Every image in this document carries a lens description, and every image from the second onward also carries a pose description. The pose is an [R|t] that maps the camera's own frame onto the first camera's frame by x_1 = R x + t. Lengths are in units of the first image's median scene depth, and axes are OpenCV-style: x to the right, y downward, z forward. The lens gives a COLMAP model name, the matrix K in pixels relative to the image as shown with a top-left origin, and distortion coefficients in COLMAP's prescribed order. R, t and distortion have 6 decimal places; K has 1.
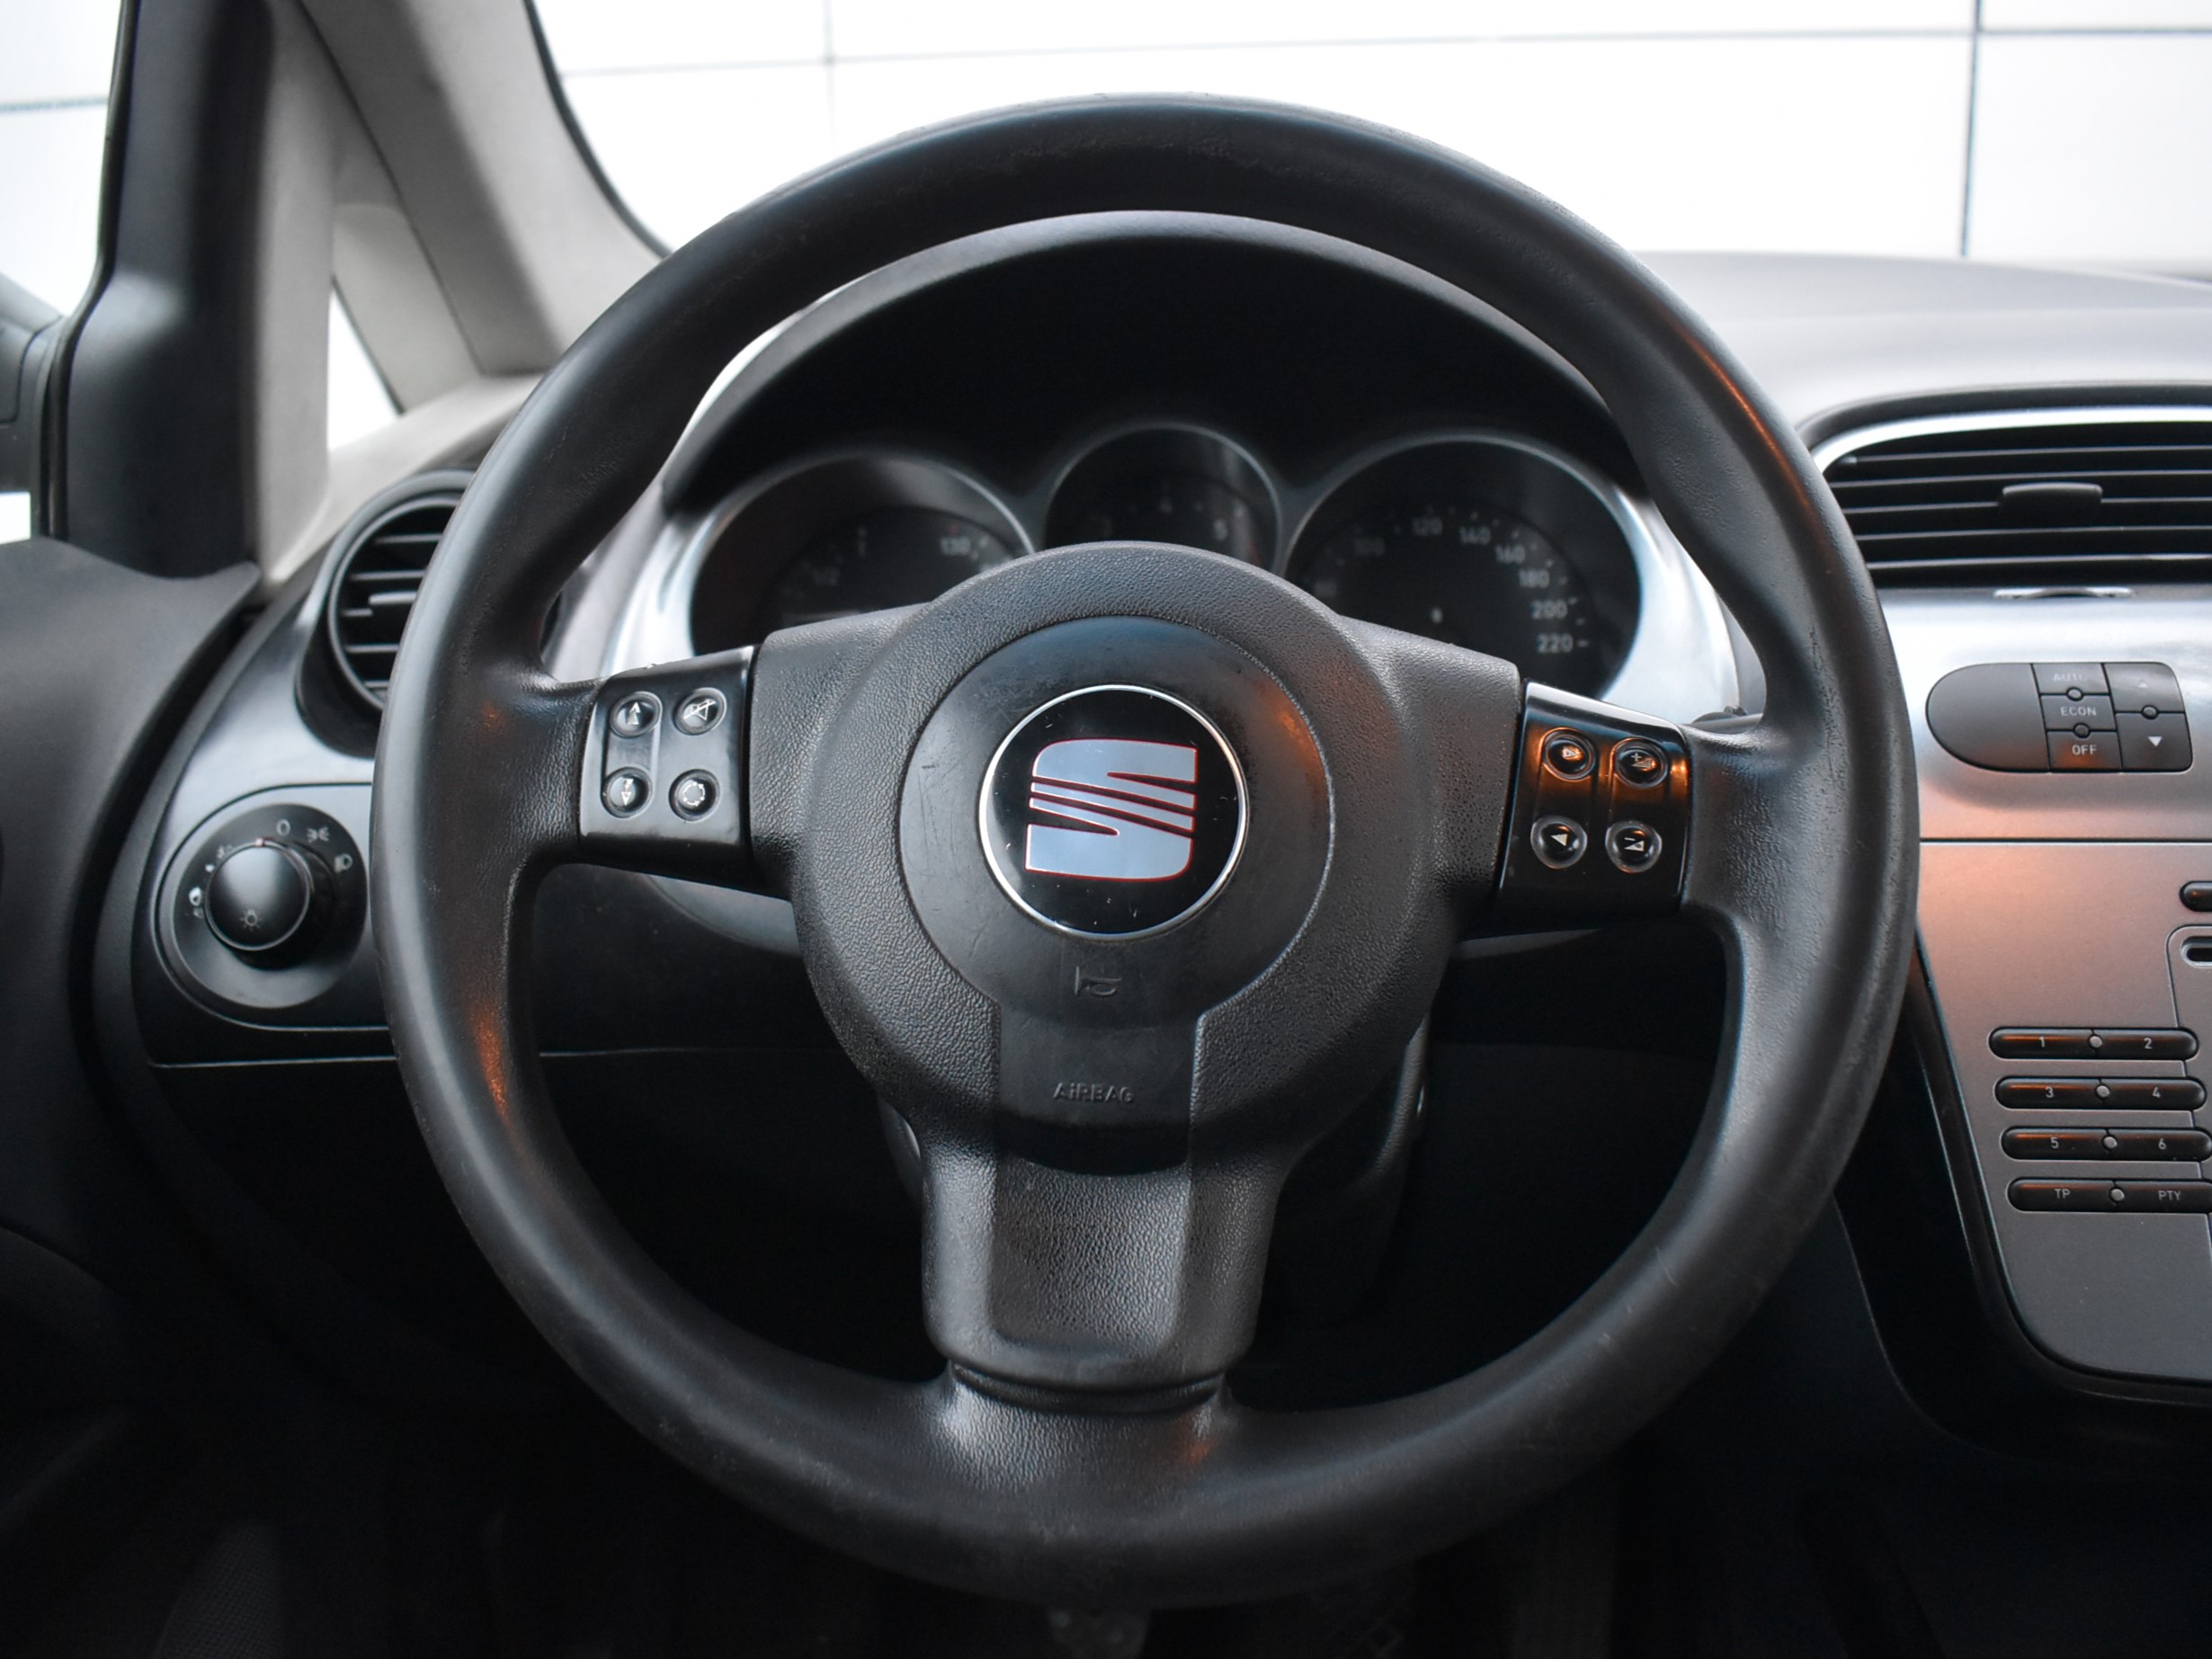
lens RADIAL K [[1889.9, 0, 1106.0], [0, 1889.9, 829.5], [0, 0, 1]] dist [-0.031822, 0.003934]
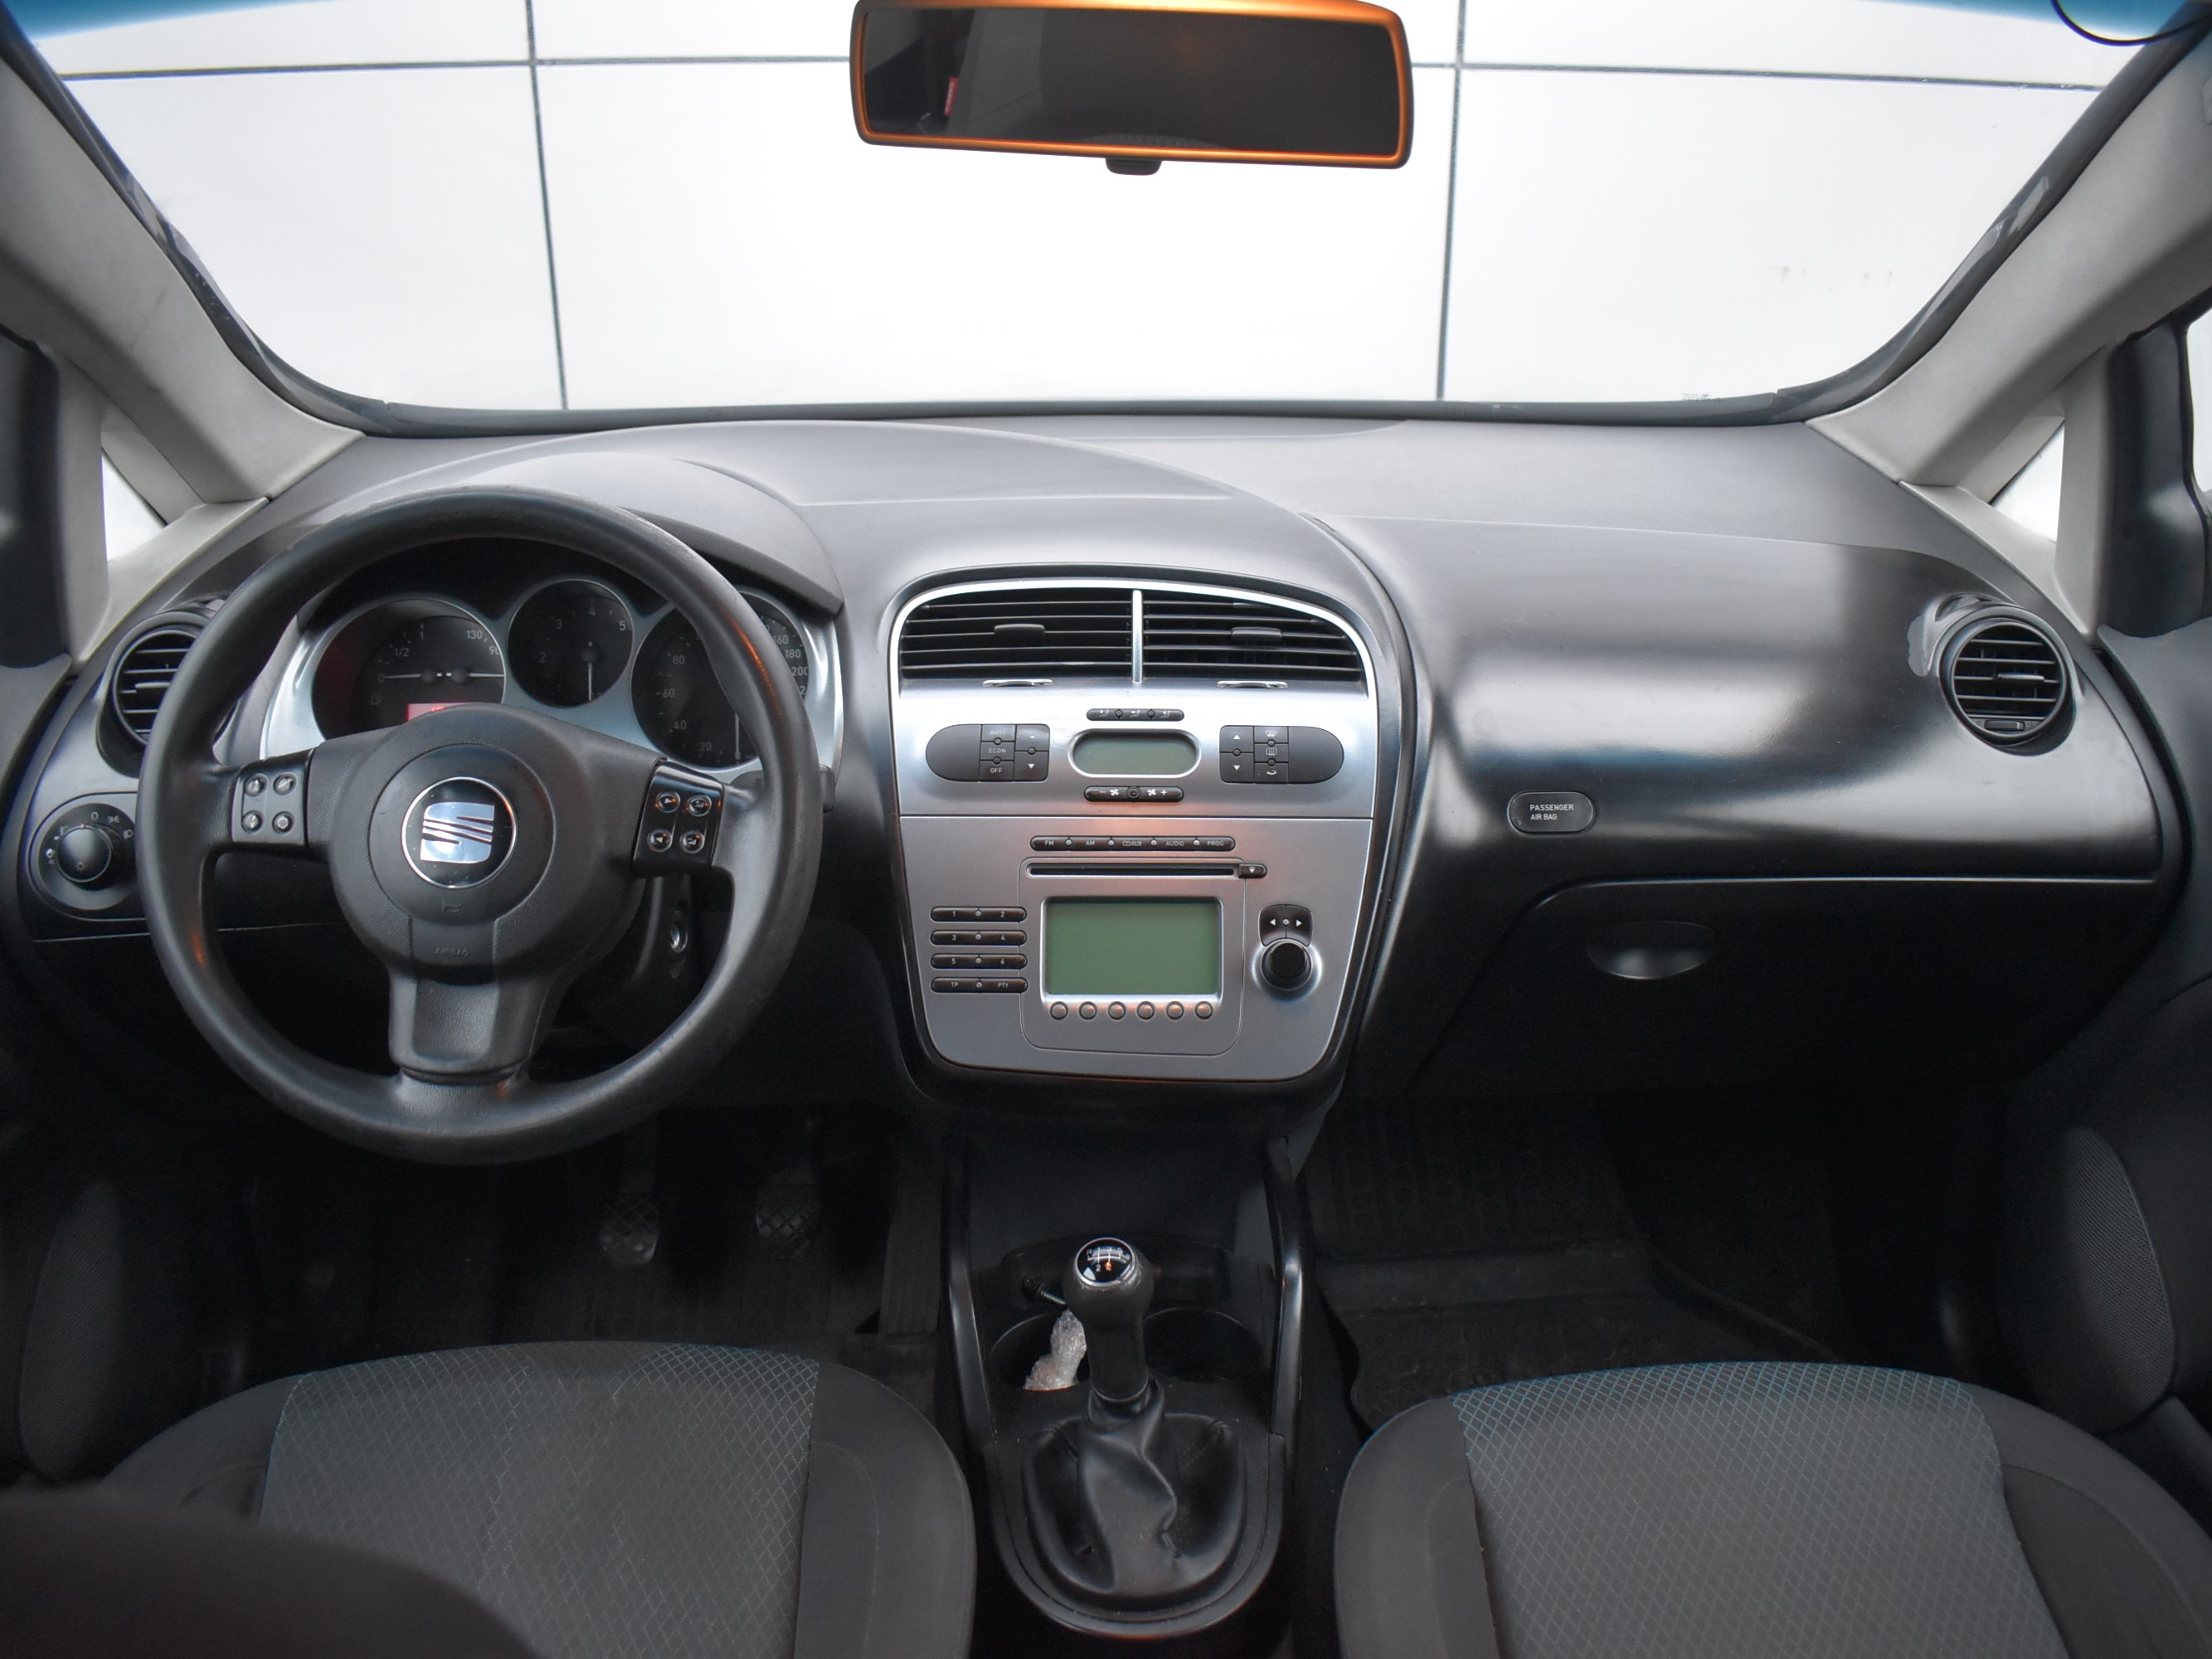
lens RADIAL K [[1890.0, 0, 1106.0], [0, 1890.0, 829.5], [0, 0, 1]] dist [-0.031822, 0.003934]
pose [[0.996720, -0.018036, 0.078897, 0.540815], [0.009524, 0.994218, 0.106955, -0.223969], [-0.080370, -0.105853, 0.991129, -1.203998]]
